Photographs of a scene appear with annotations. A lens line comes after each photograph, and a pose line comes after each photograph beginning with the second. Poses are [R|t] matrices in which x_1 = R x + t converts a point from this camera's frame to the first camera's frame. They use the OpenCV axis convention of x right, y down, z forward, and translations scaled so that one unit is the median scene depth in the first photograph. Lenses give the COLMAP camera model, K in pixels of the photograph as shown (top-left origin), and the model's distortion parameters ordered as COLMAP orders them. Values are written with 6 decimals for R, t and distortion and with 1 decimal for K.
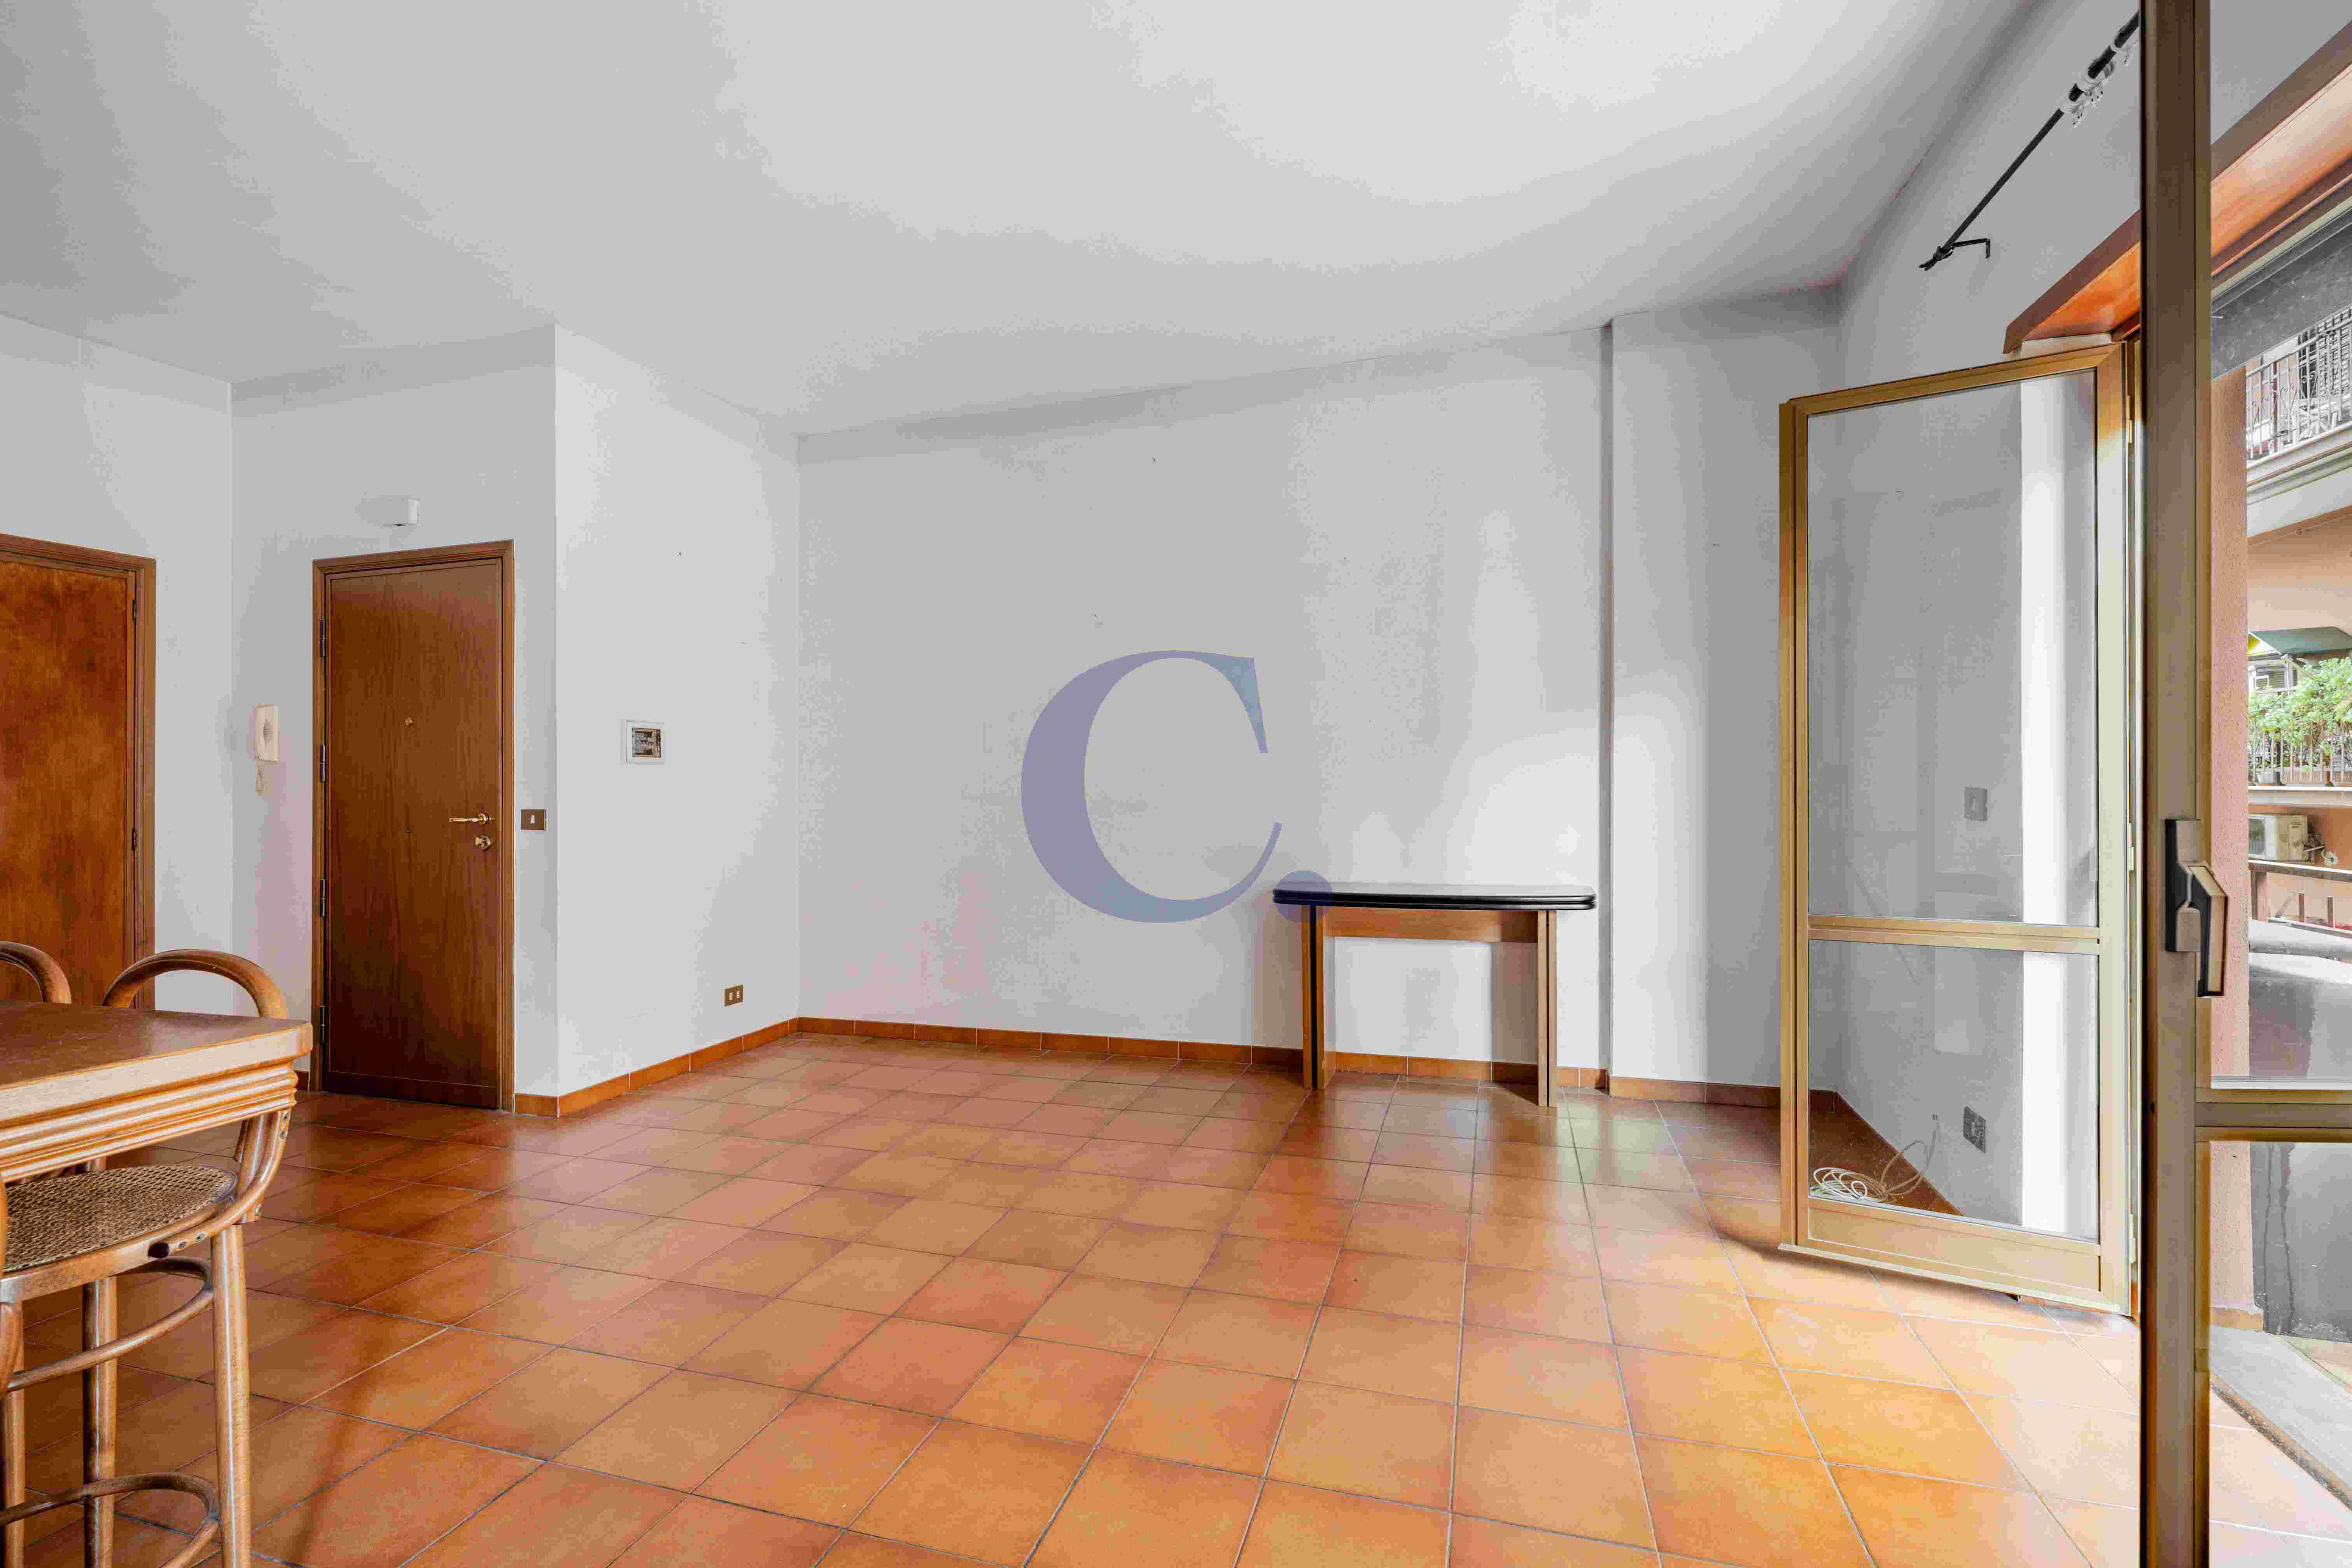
lens RADIAL K [[1033.0, 0, 1163.3], [0, 1033.0, 773.4], [0, 0, 1]] dist [-0.000909, 0.000428]
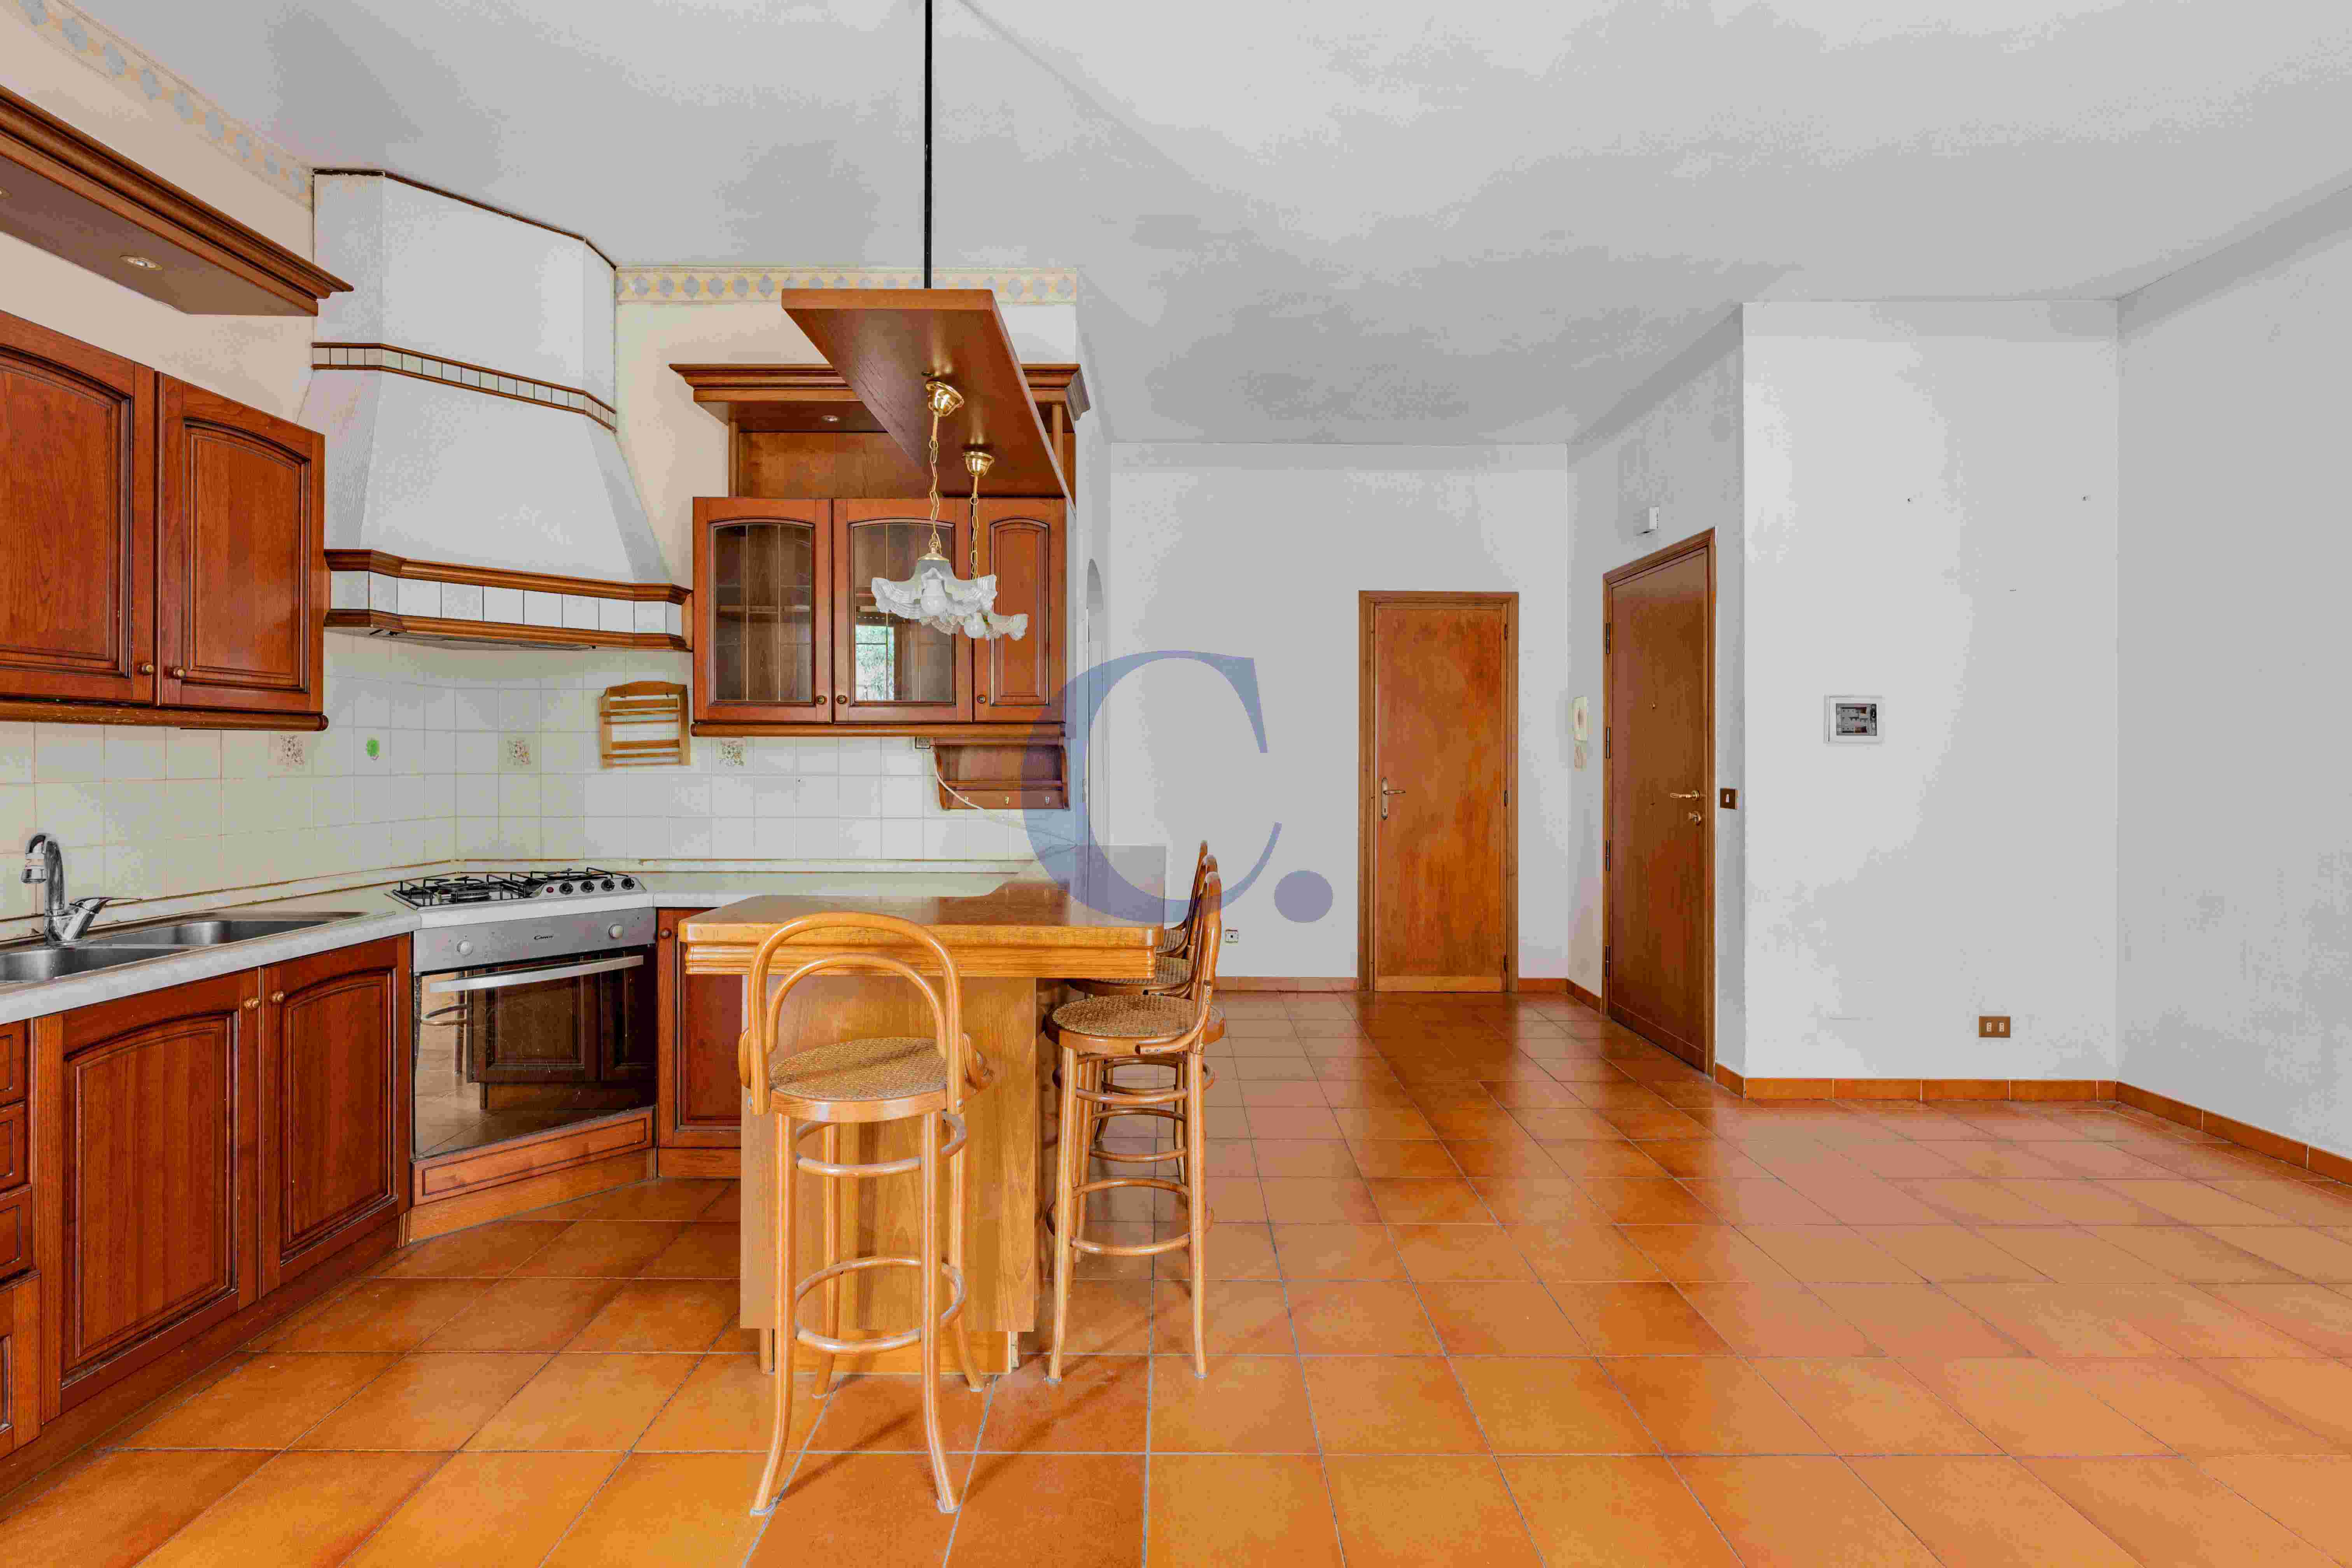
lens RADIAL K [[1033.0, 0, 1164.8], [0, 1033.0, 746.9], [0, 0, 1]] dist [-0.000909, 0.000428]
pose [[0.305098, 0.002206, -0.952318, 0.183651], [0.001057, 0.999996, 0.002655, -0.009197], [0.952320, -0.001816, 0.305095, 0.154758]]
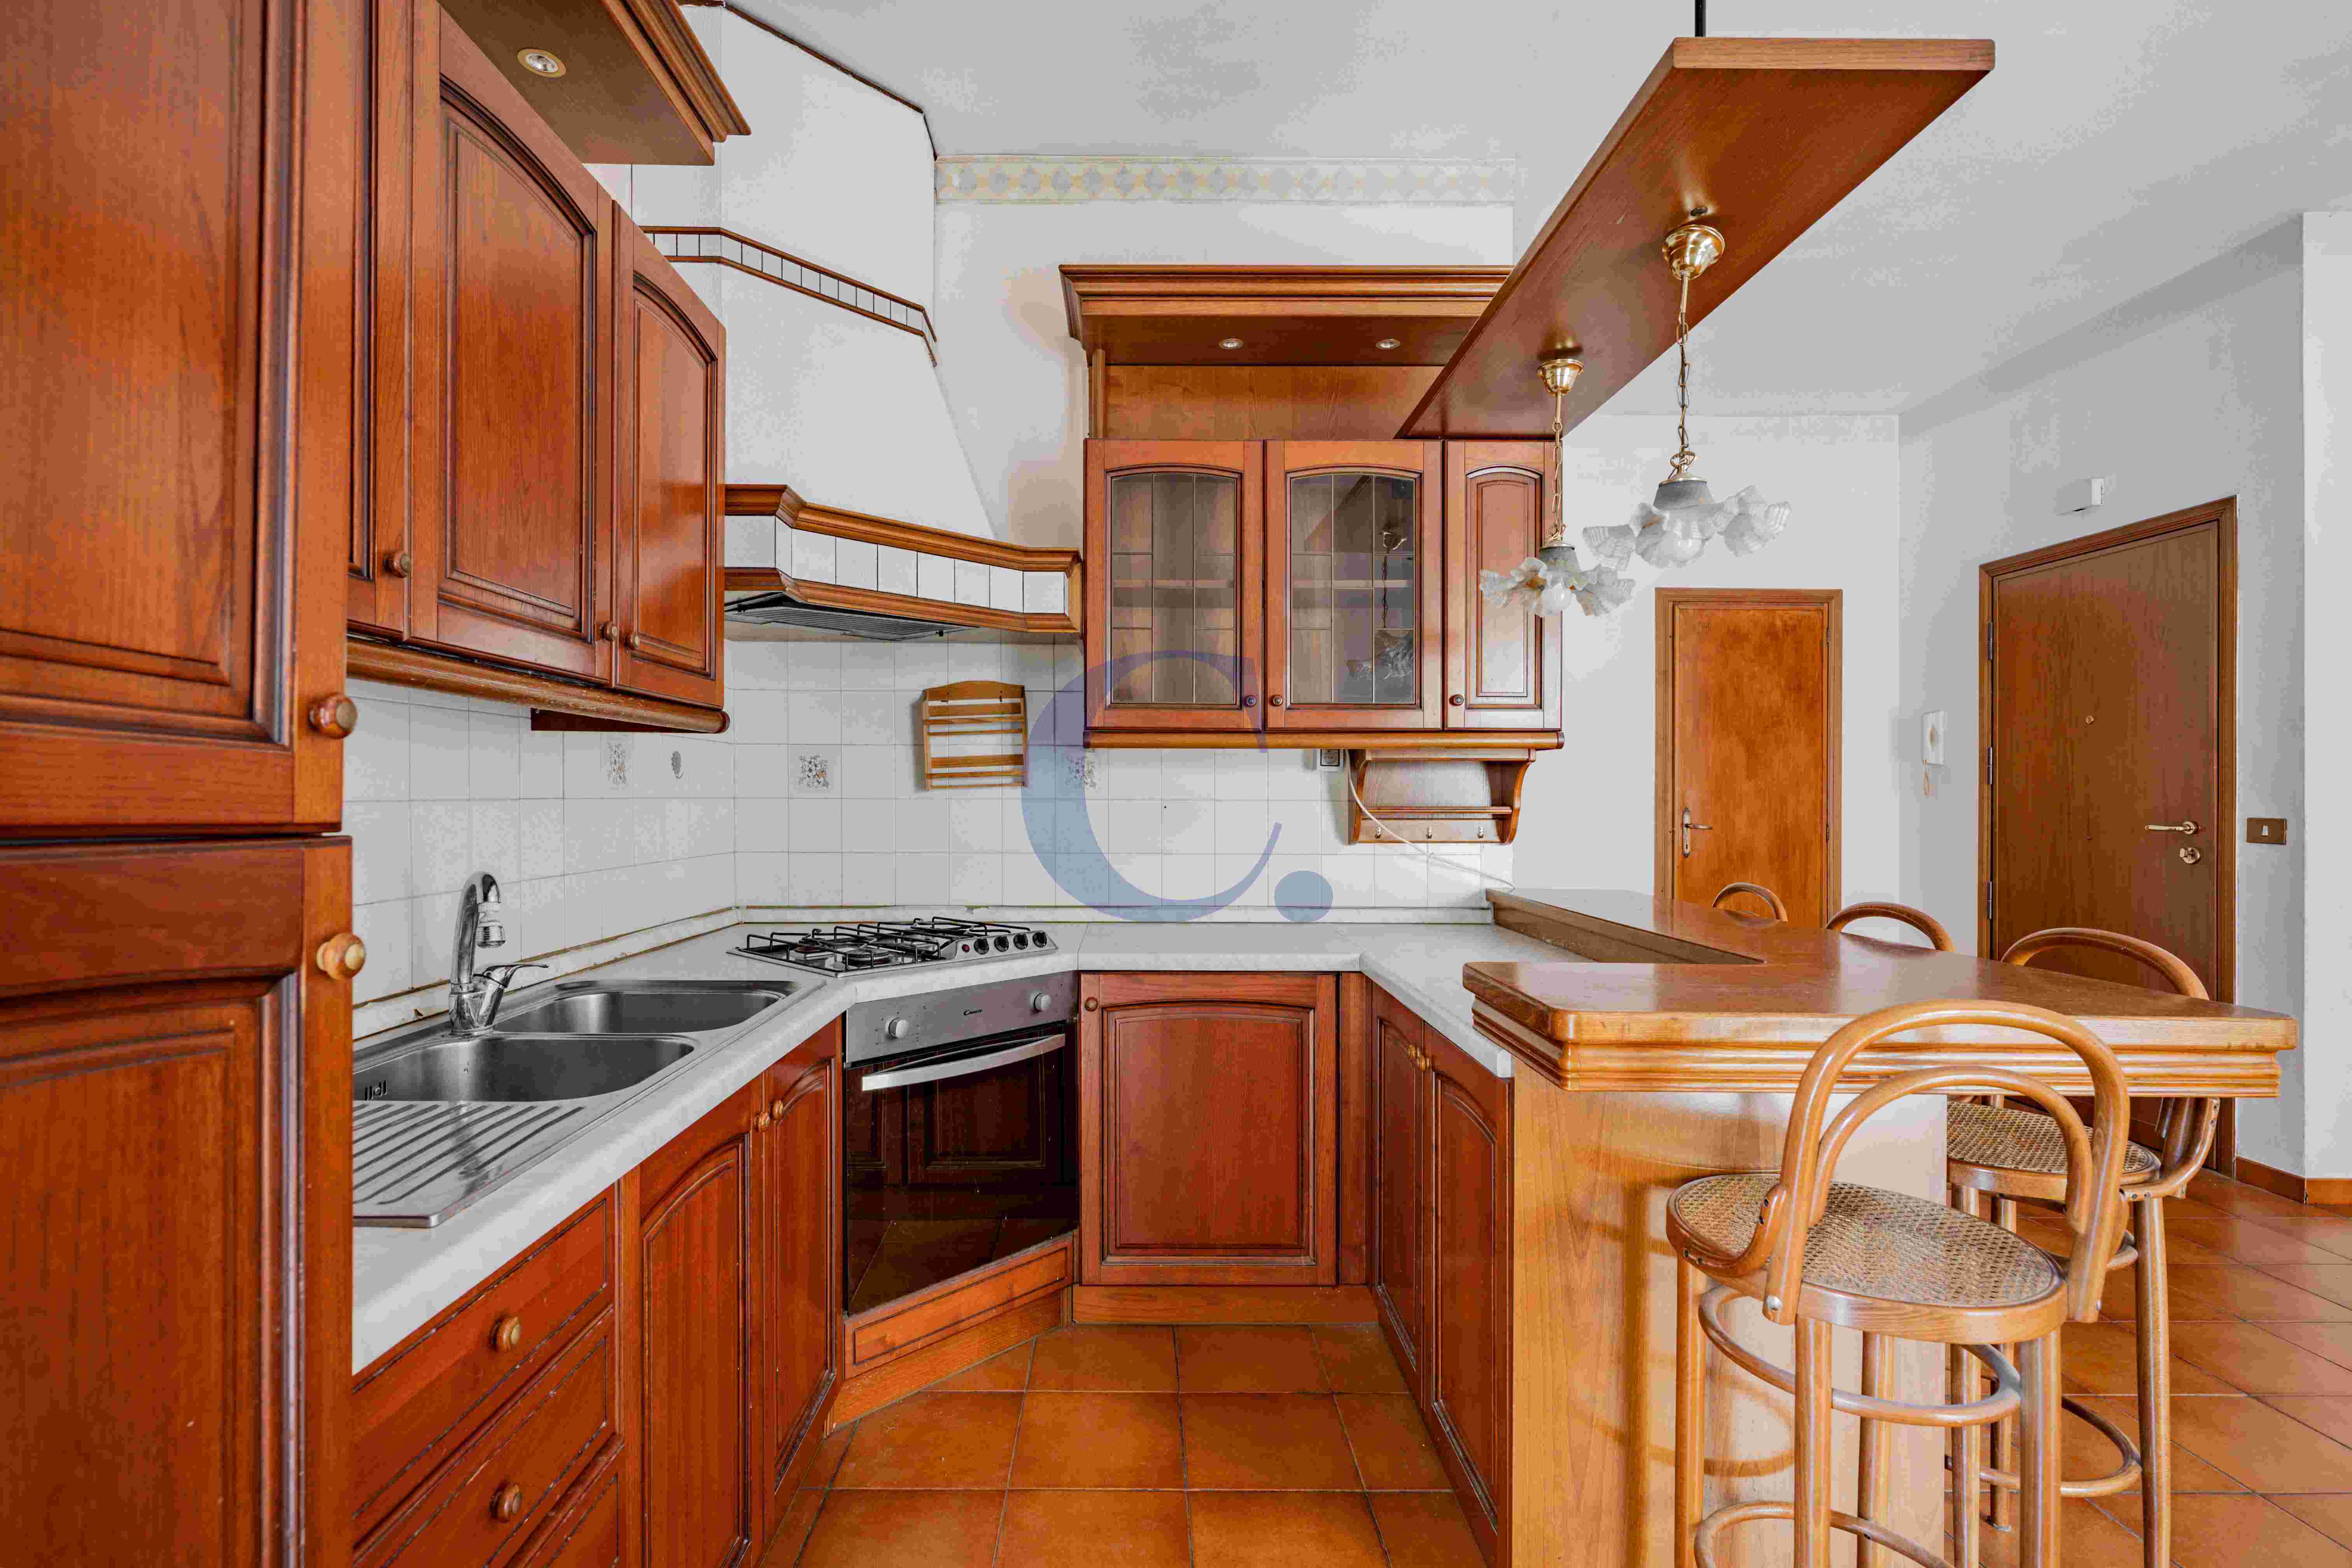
lens RADIAL K [[1103.6, 0, 1160.7], [0, 1103.6, 785.4], [0, 0, 1]] dist [-0.001267, 0.000895]
pose [[0.301733, 0.005075, -0.953379, -0.038486], [0.000884, 0.999984, 0.005603, 0.002843], [0.953392, -0.002534, 0.301724, -0.097933]]
